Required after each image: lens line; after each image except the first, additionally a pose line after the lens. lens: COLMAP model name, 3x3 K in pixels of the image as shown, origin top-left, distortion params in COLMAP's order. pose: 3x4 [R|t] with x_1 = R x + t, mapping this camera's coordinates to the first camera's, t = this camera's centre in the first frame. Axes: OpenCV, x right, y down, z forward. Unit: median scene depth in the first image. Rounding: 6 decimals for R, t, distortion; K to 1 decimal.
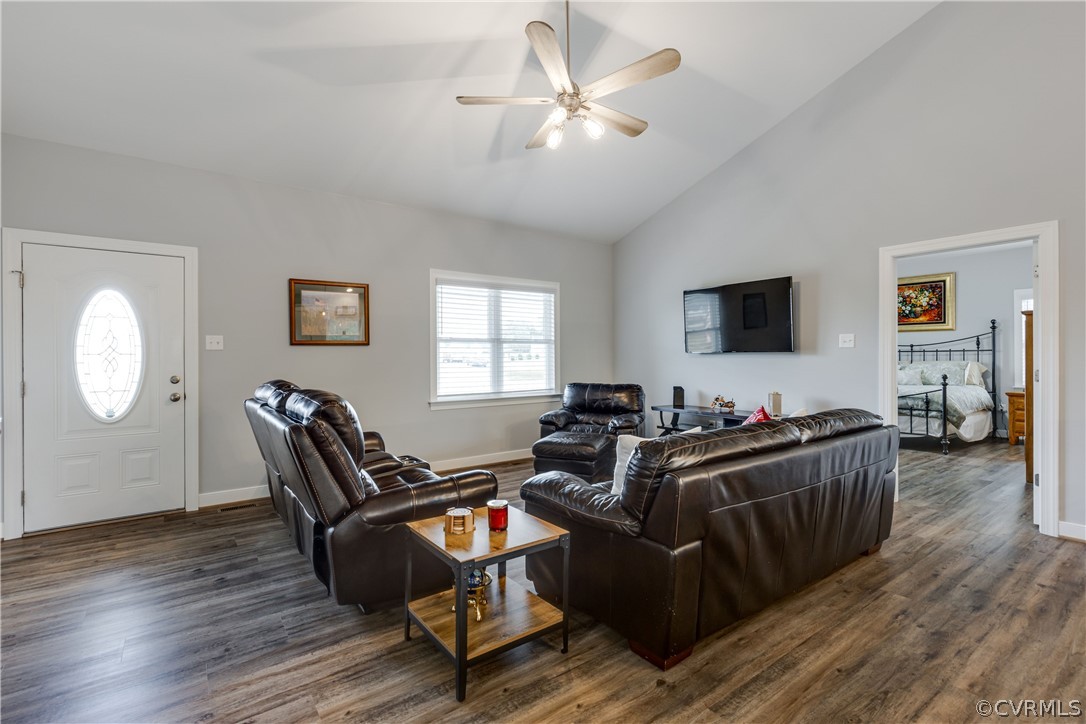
lens RADIAL K [[508.4, 0, 542.3], [0, 508.4, 353.2], [0, 0, 1]] dist [0.016953, 0.000448]
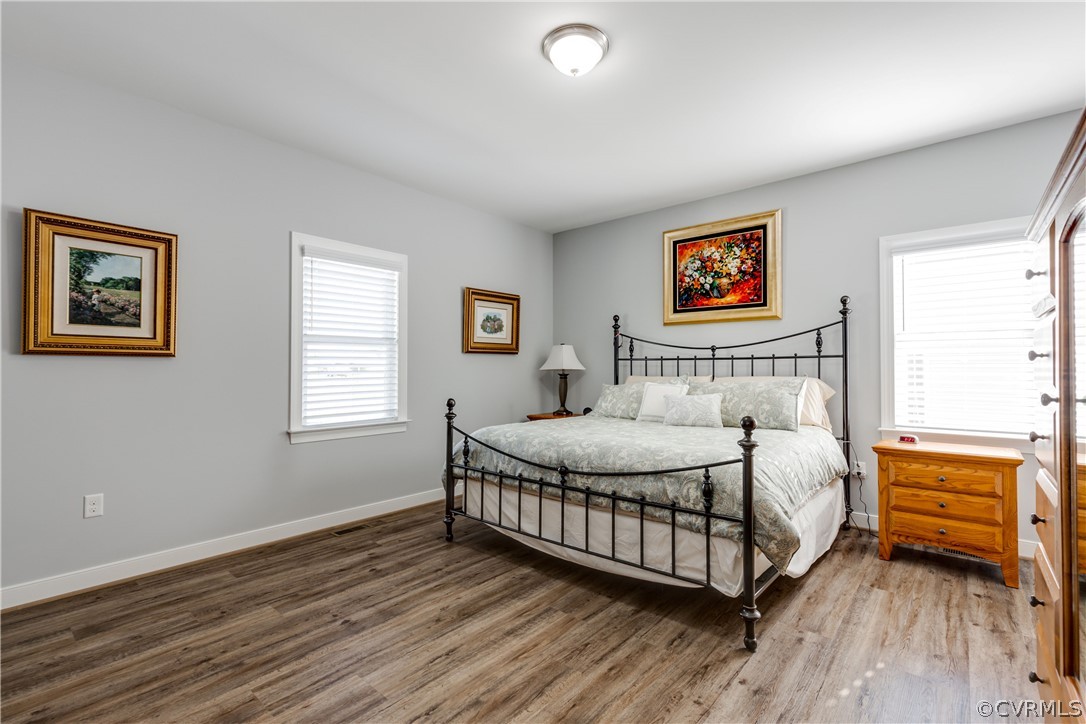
lens RADIAL K [[499.0, 0, 546.0], [0, 499.0, 363.3], [0, 0, 1]] dist [0.004230, 0.000187]
pose [[0.975619, 0.006707, 0.219368, 0.470610], [-0.004394, 0.999929, -0.011034, 0.008291], [-0.219426, 0.009801, 0.975580, 0.572446]]
